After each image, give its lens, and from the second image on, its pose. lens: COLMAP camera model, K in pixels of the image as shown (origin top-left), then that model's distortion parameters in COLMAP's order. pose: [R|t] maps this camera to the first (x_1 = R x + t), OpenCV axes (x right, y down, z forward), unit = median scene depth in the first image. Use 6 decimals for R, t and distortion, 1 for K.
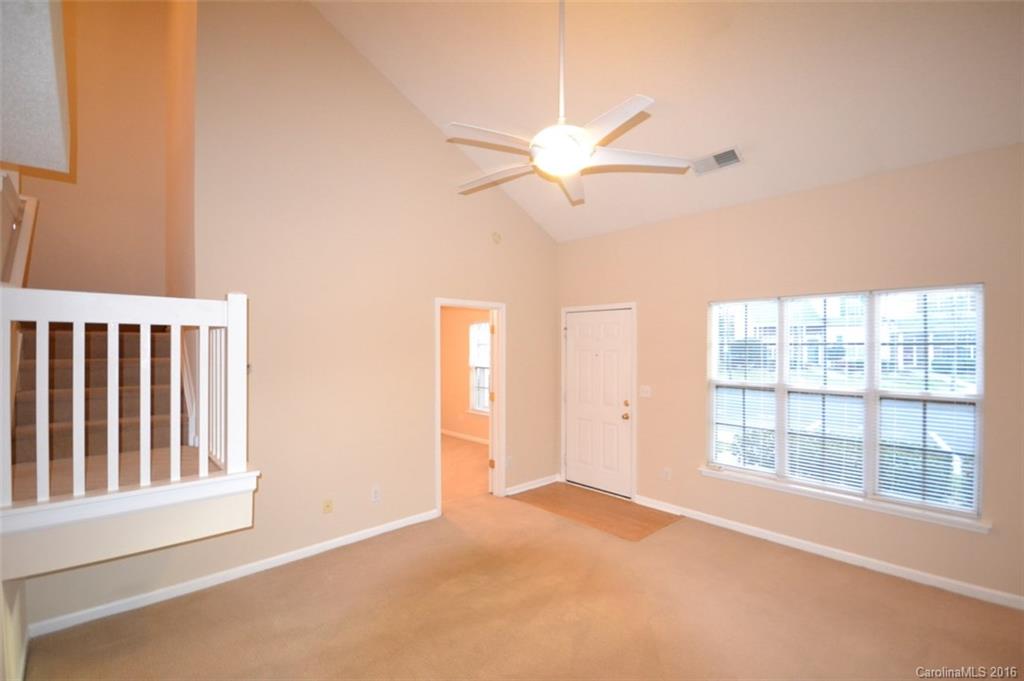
lens RADIAL K [[452.7, 0, 520.2], [0, 452.7, 341.9], [0, 0, 1]] dist [-0.000668, -0.000207]
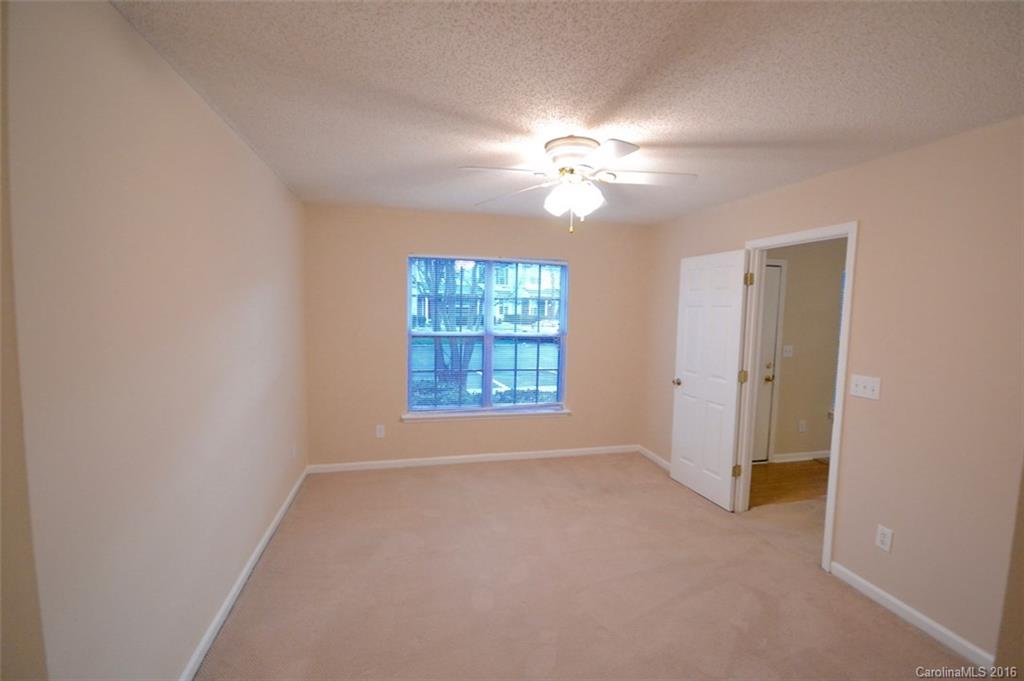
lens RADIAL K [[452.7, 0, 520.2], [0, 452.7, 341.9], [0, 0, 1]] dist [-0.000668, -0.000207]
pose [[0.496534, -0.075843, 0.864697, -0.883926], [-0.022574, 0.994710, 0.100209, 0.001000], [-0.867724, -0.069277, 0.492196, 1.026171]]
